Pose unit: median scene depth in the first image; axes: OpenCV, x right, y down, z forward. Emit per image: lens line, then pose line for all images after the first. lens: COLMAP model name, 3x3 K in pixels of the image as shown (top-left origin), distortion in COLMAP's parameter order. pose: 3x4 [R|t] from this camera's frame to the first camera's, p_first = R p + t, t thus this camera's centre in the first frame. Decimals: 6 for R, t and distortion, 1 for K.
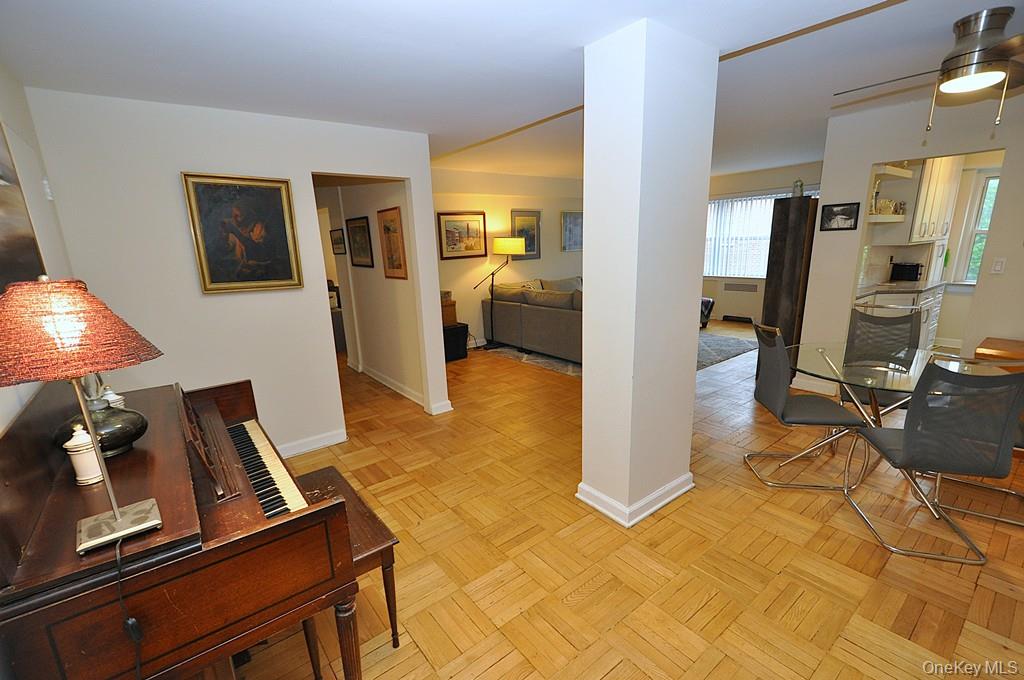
lens RADIAL K [[445.5, 0, 510.6], [0, 445.5, 355.6], [0, 0, 1]] dist [0.006063, -0.005265]
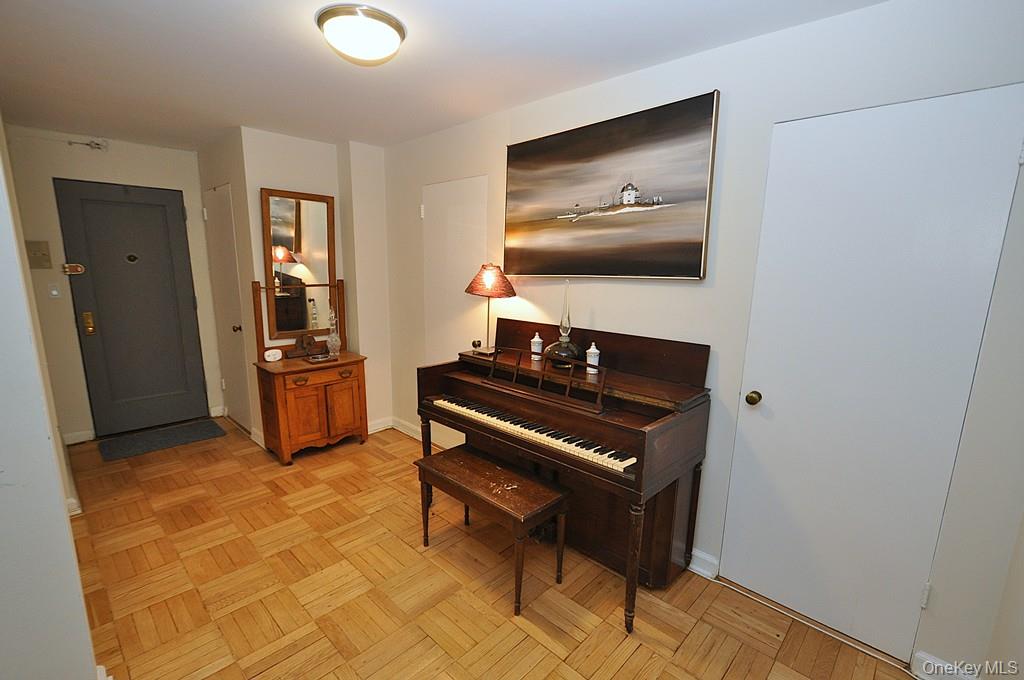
lens RADIAL K [[458.3, 0, 510.5], [0, 458.3, 356.0], [0, 0, 1]] dist [0.002295, -0.005416]
pose [[-0.990499, 0.046115, -0.129558, -0.132150], [-0.015050, 0.900095, 0.435434, -0.179575], [0.136694, 0.433247, -0.890849, 0.748054]]
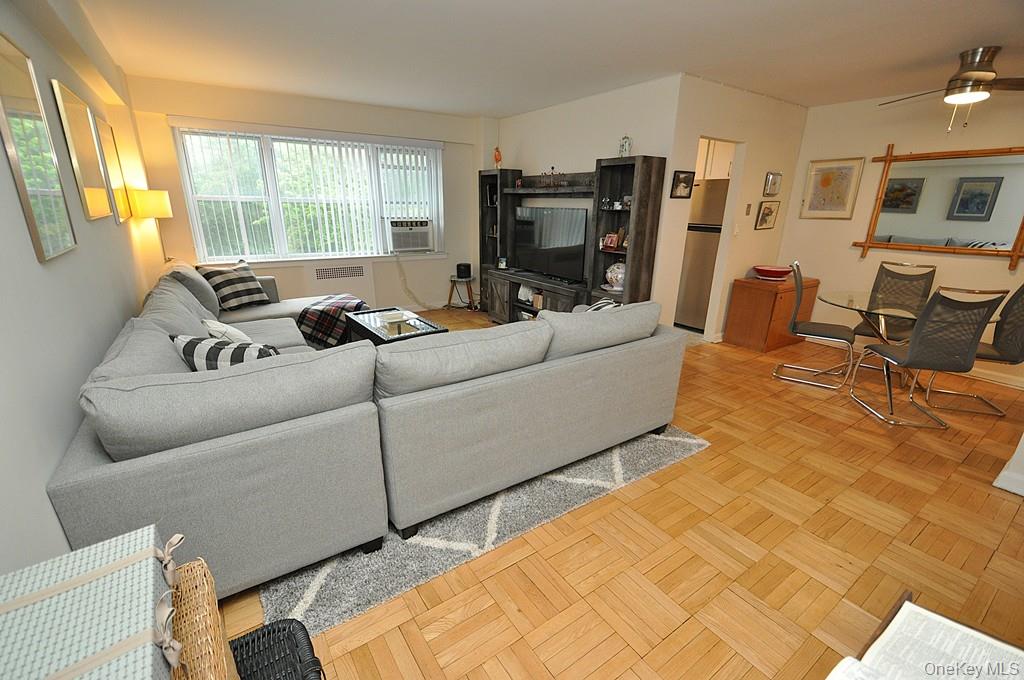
lens RADIAL K [[445.5, 0, 510.6], [0, 445.5, 355.6], [0, 0, 1]] dist [0.006063, -0.005265]
pose [[0.060809, -0.289004, 0.955395, -0.302481], [0.229285, 0.935615, 0.268427, -0.257198], [-0.971458, 0.202735, 0.123158, 1.107993]]
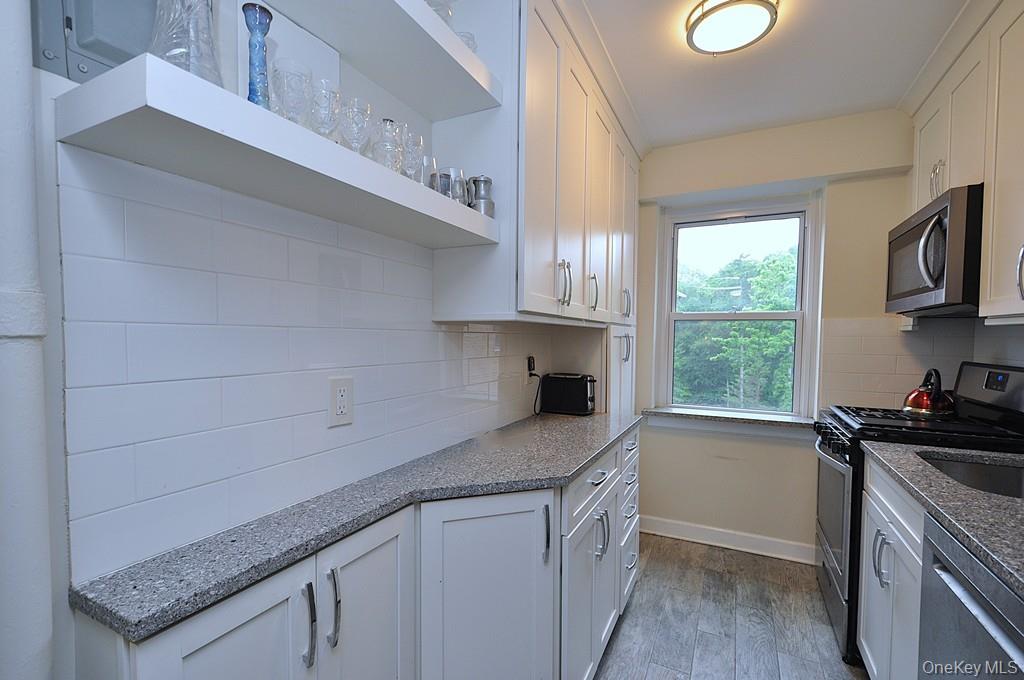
lens RADIAL K [[452.2, 0, 510.0], [0, 452.2, 355.2], [0, 0, 1]] dist [0.002283, -0.000039]
pose [[0.898243, 0.025137, 0.438779, 0.725550], [0.070497, 0.977195, -0.200301, -0.157723], [-0.433808, 0.210851, 0.875986, 0.713857]]
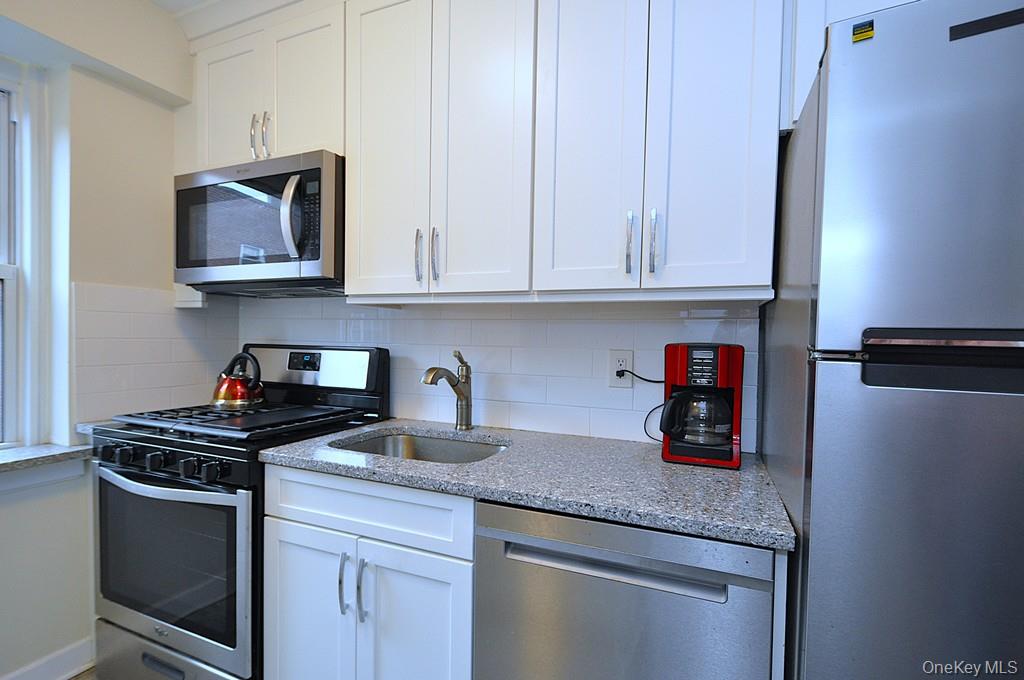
lens RADIAL K [[472.2, 0, 509.4], [0, 472.2, 355.5], [0, 0, 1]] dist [0.011622, -0.008778]
pose [[-0.493442, -0.001489, 0.869778, 0.827148], [0.215969, 0.968471, 0.124181, -0.202191], [-0.842539, 0.249121, -0.477563, 0.924690]]
